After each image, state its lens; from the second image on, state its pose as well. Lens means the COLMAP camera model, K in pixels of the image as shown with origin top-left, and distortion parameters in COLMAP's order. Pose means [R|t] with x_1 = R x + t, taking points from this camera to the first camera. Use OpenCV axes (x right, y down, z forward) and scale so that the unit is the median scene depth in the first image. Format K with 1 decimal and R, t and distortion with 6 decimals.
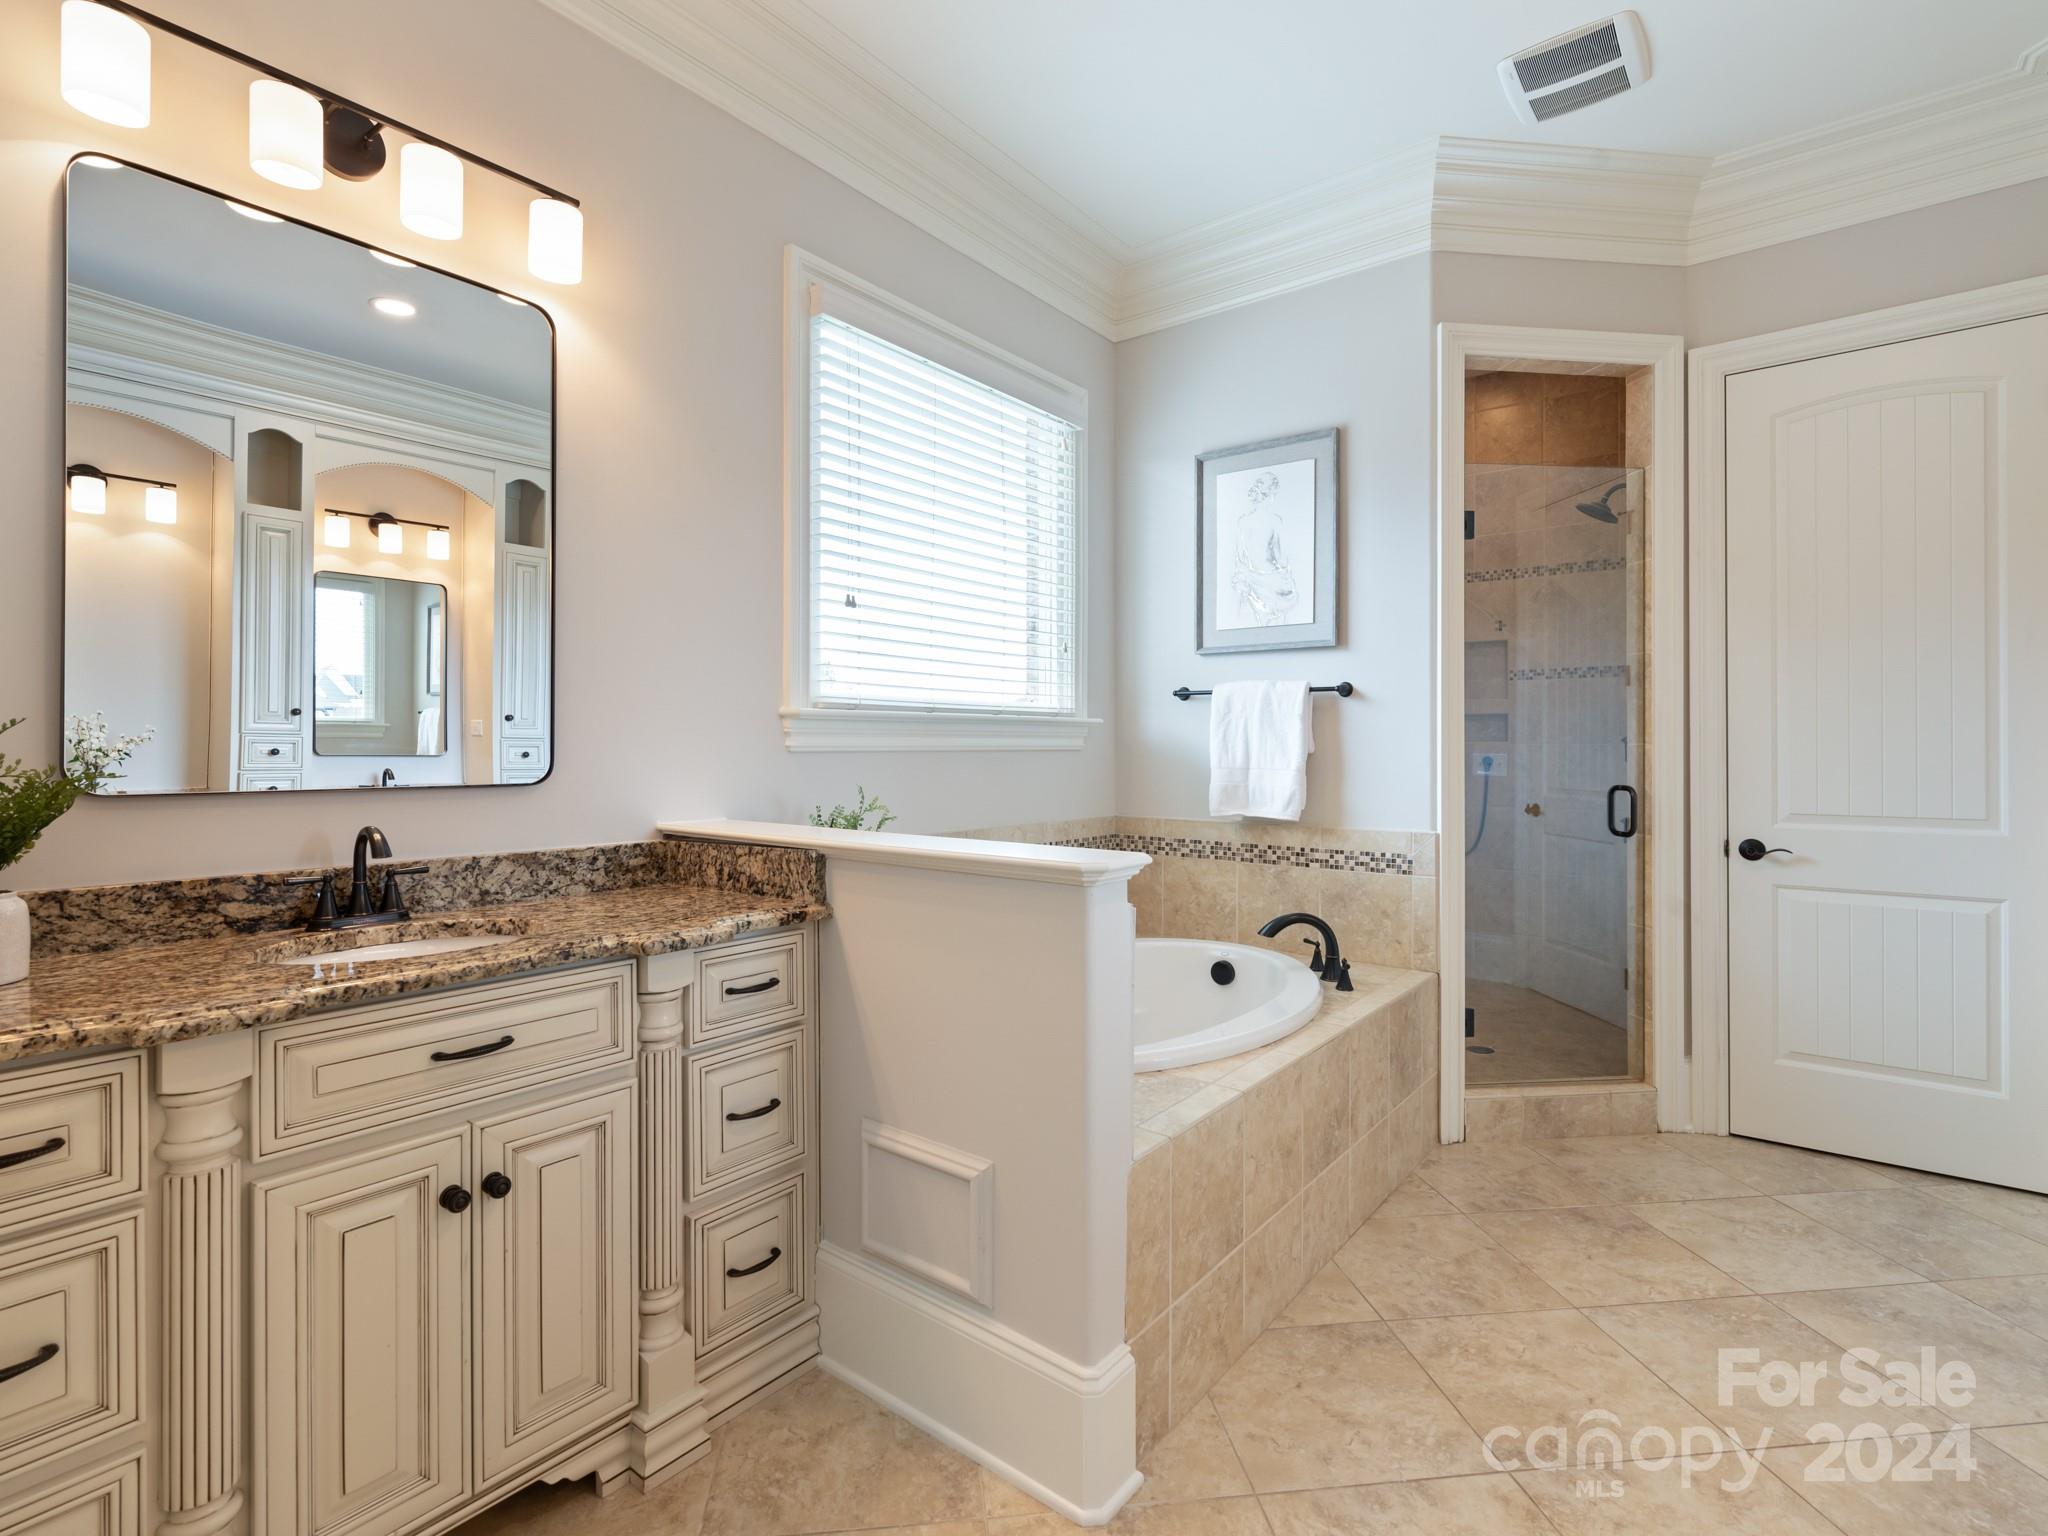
lens RADIAL K [[992.6, 0, 1027.9], [0, 992.6, 749.8], [0, 0, 1]] dist [0.003671, -0.002417]
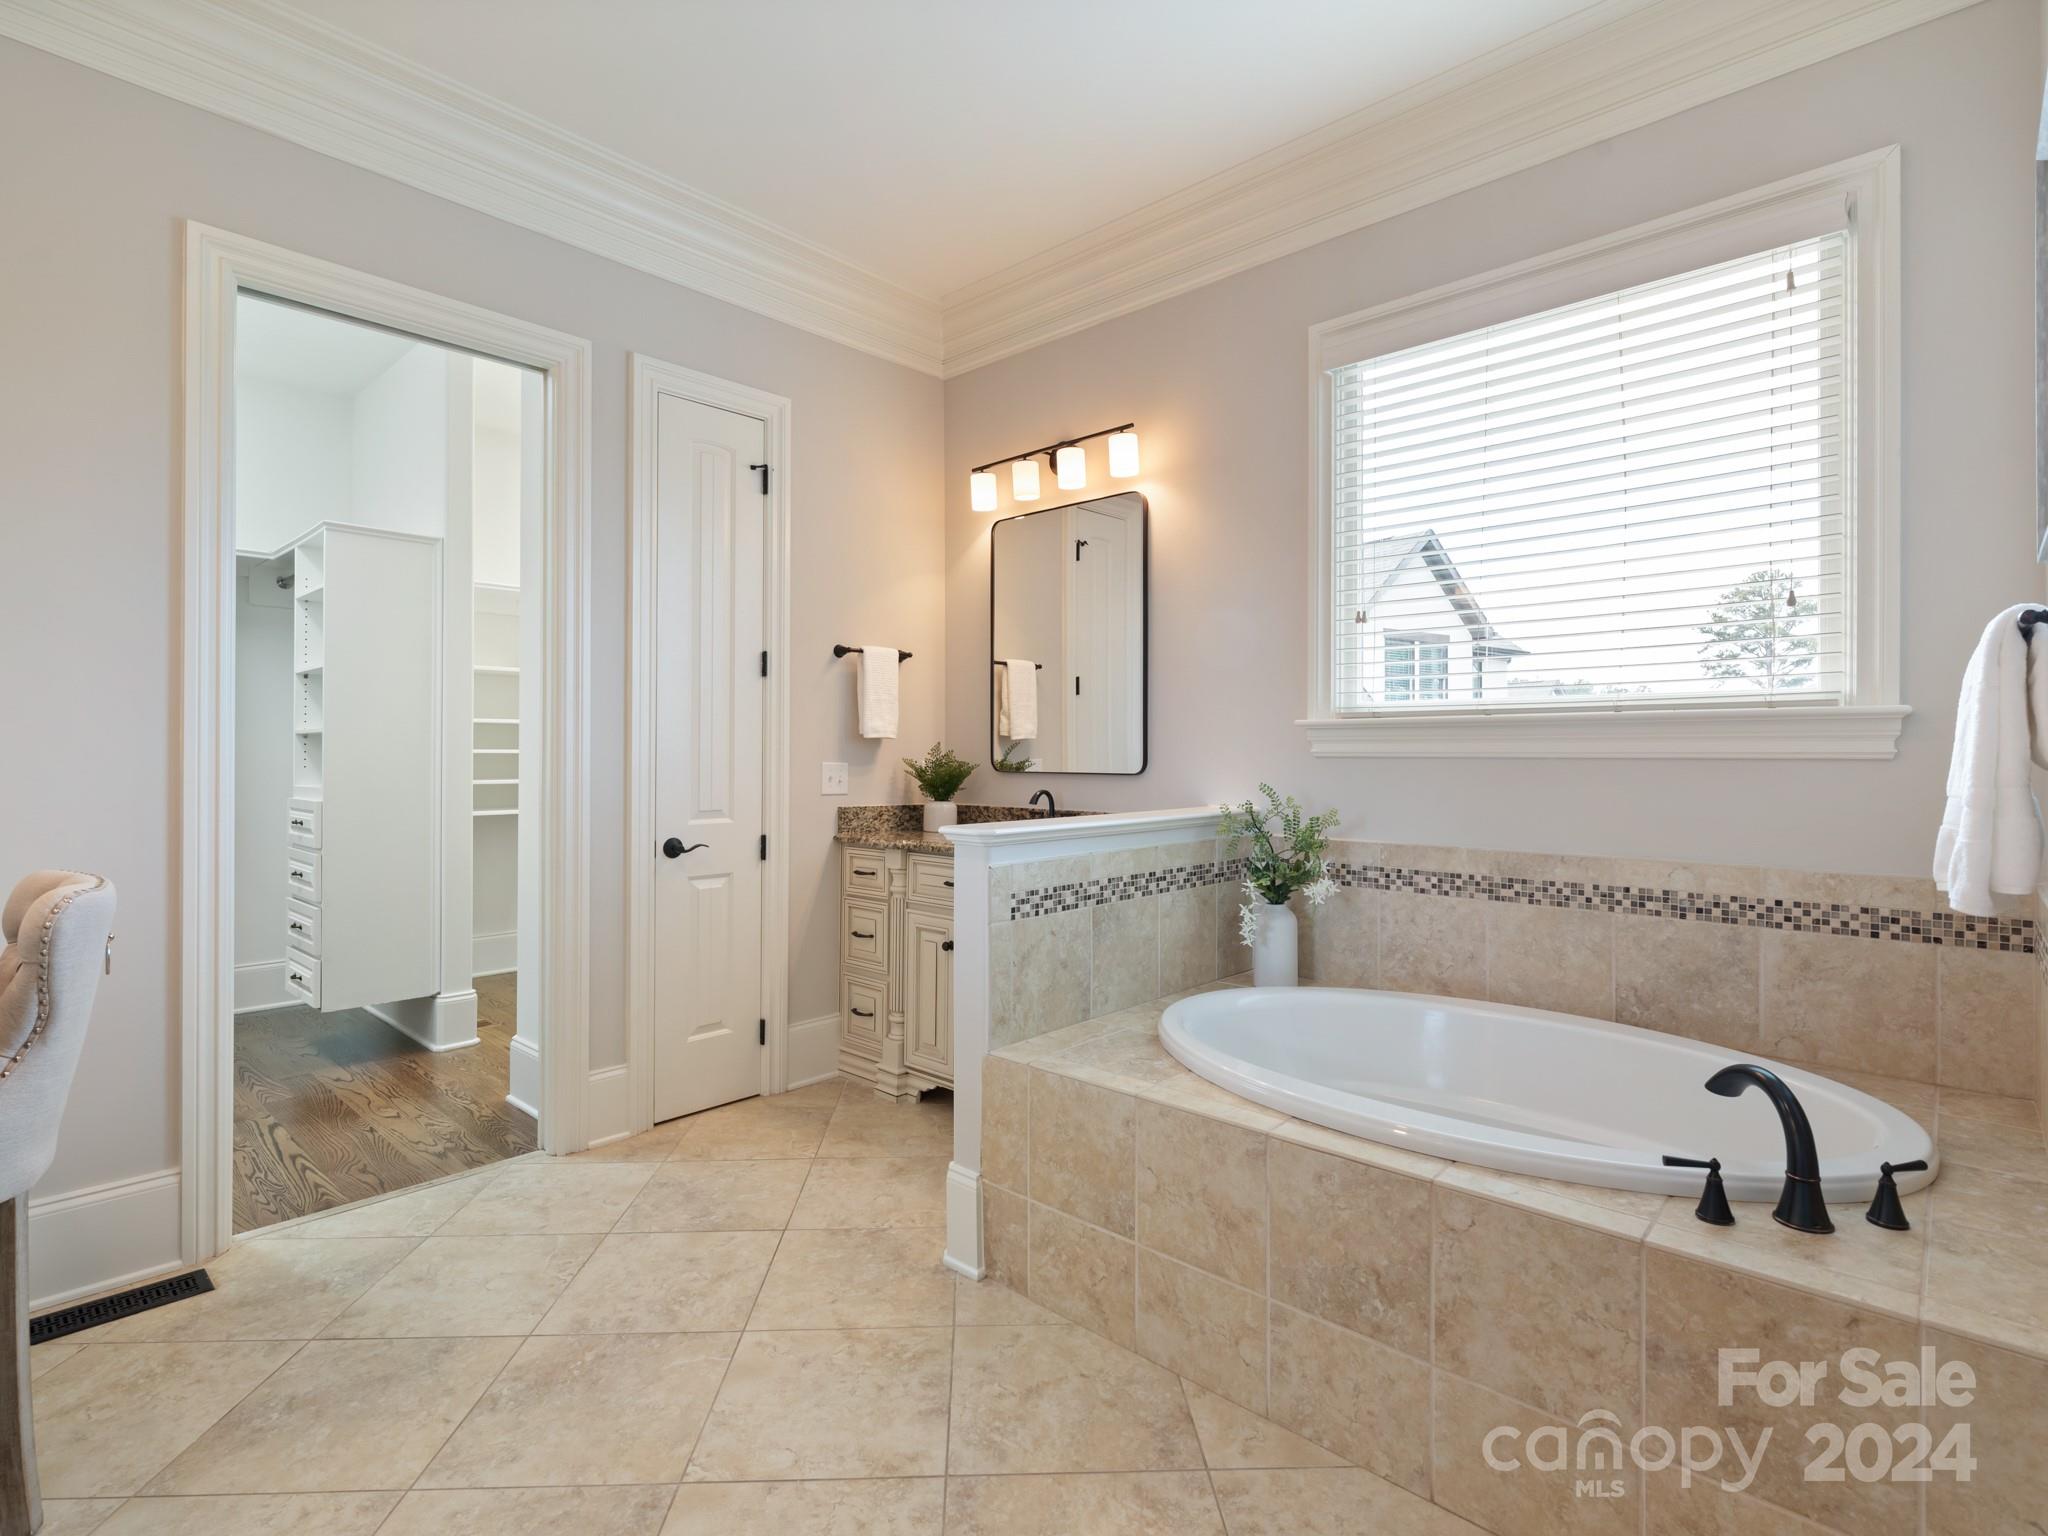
lens RADIAL K [[992.6, 0, 1017.3], [0, 992.6, 756.2], [0, 0, 1]] dist [0.003671, -0.002417]
pose [[-0.080851, 0.002136, -0.996724, 0.866305], [-0.005760, 0.999980, 0.002610, 0.000386], [0.996710, 0.005952, -0.080838, 0.676284]]
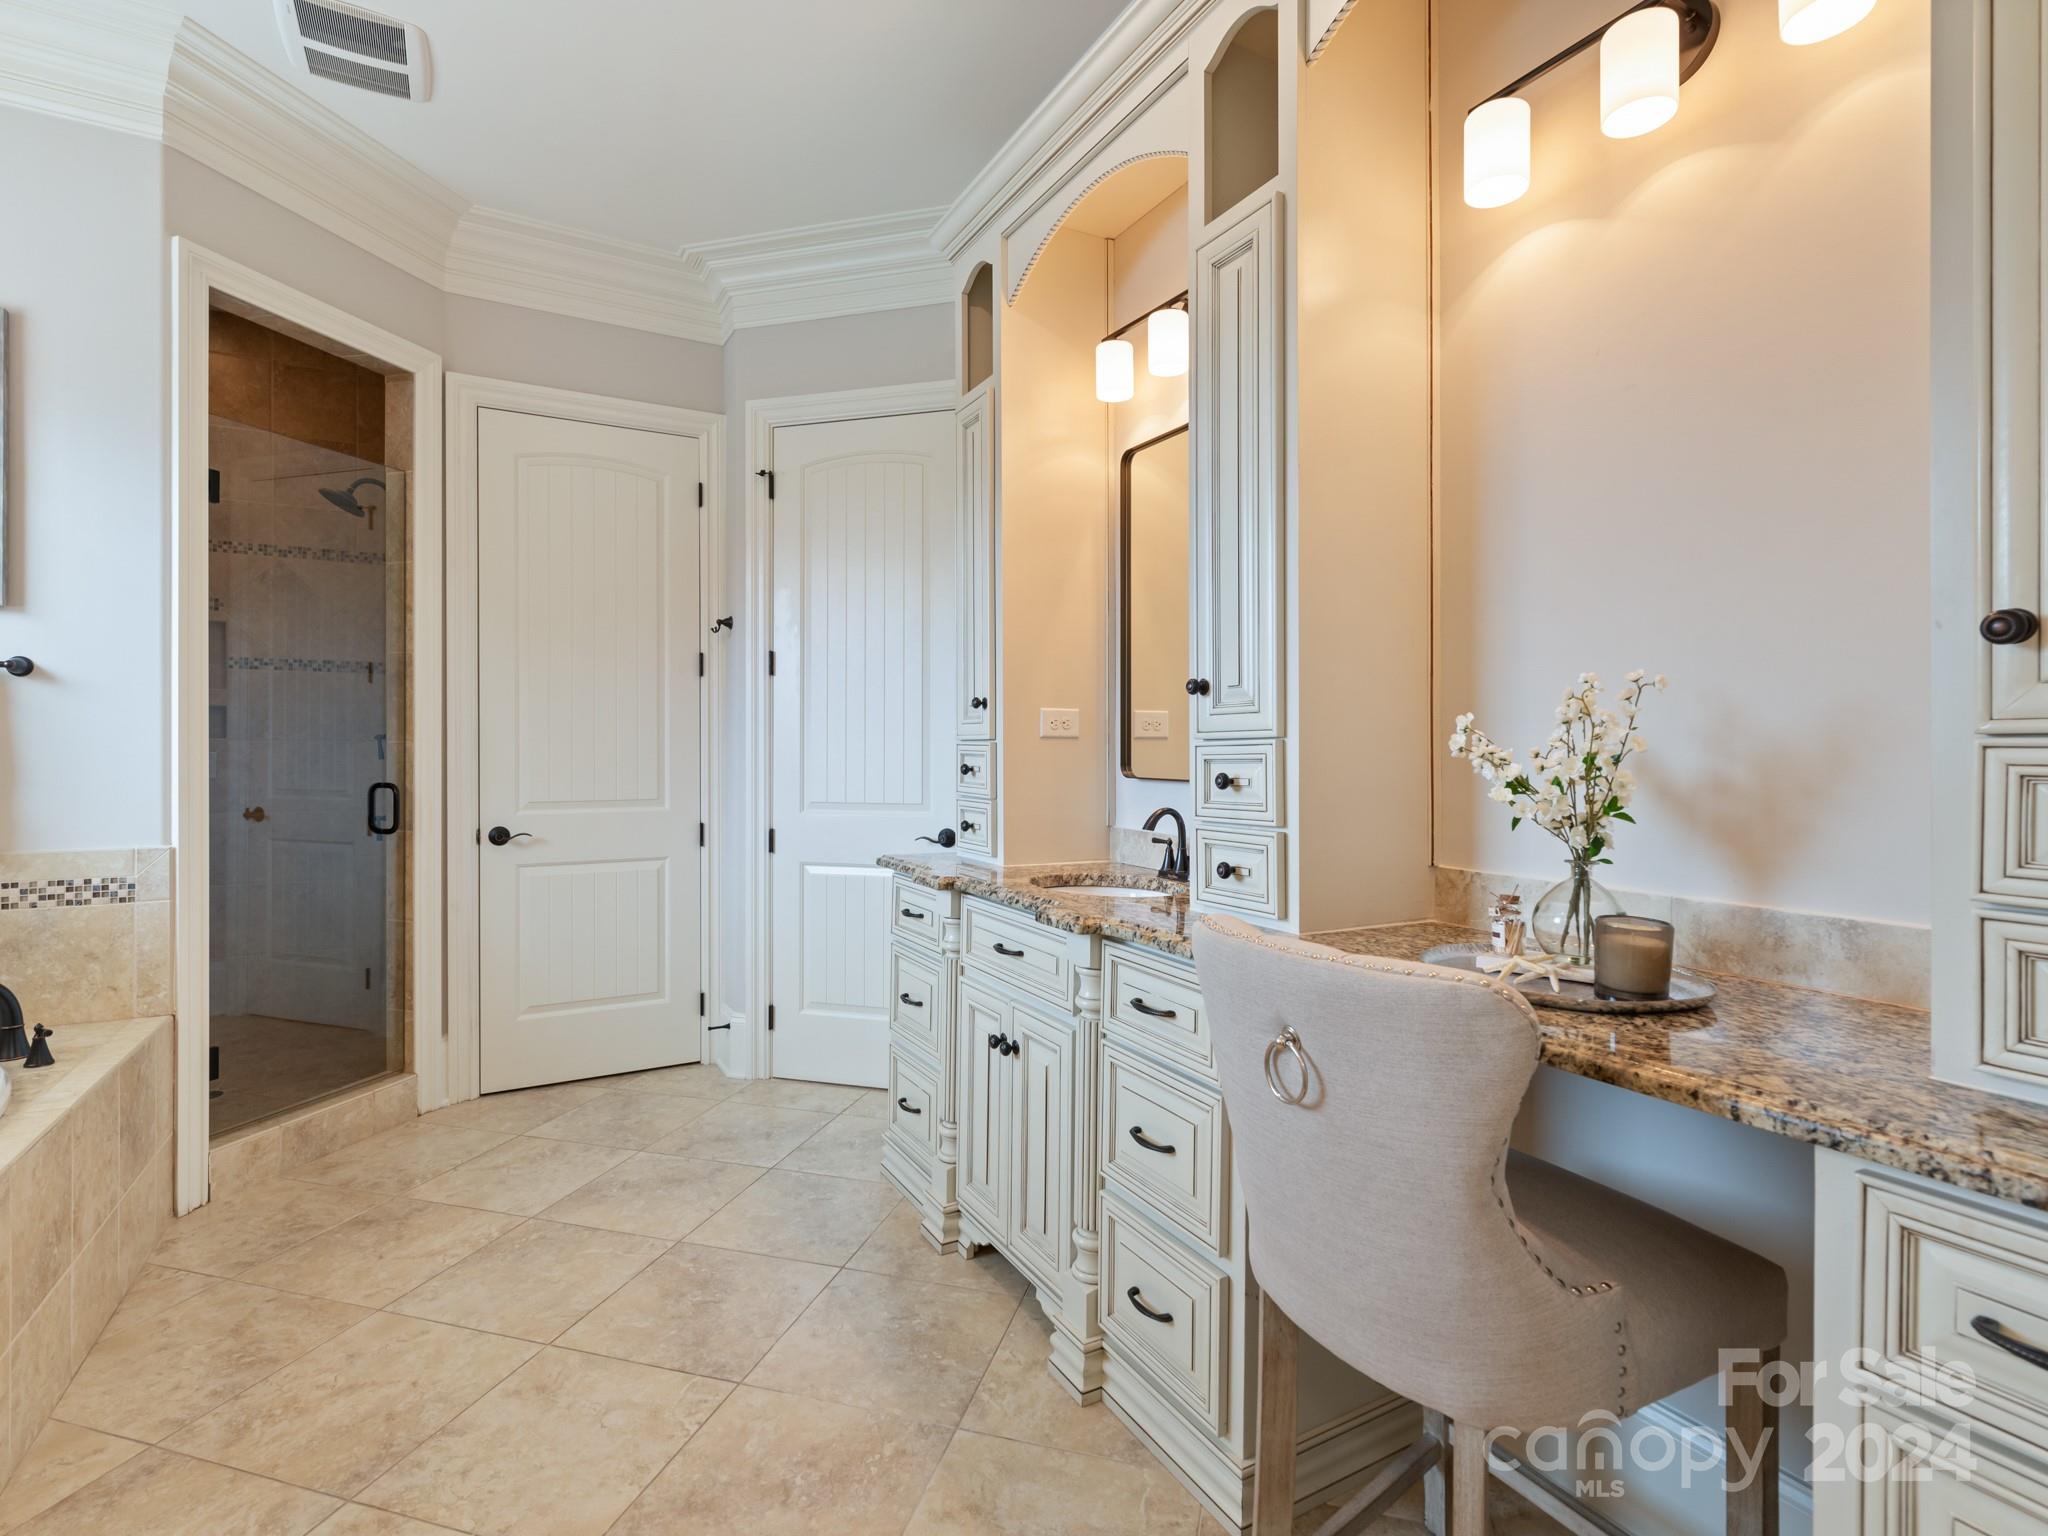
lens RADIAL K [[992.6, 0, 1025.0], [0, 992.6, 756.5], [0, 0, 1]] dist [0.003671, -0.002417]
pose [[0.385297, -0.008088, 0.922757, -0.085148], [-0.000372, 0.999960, 0.008920, 0.000028], [-0.922792, -0.003780, 0.385279, 0.018893]]
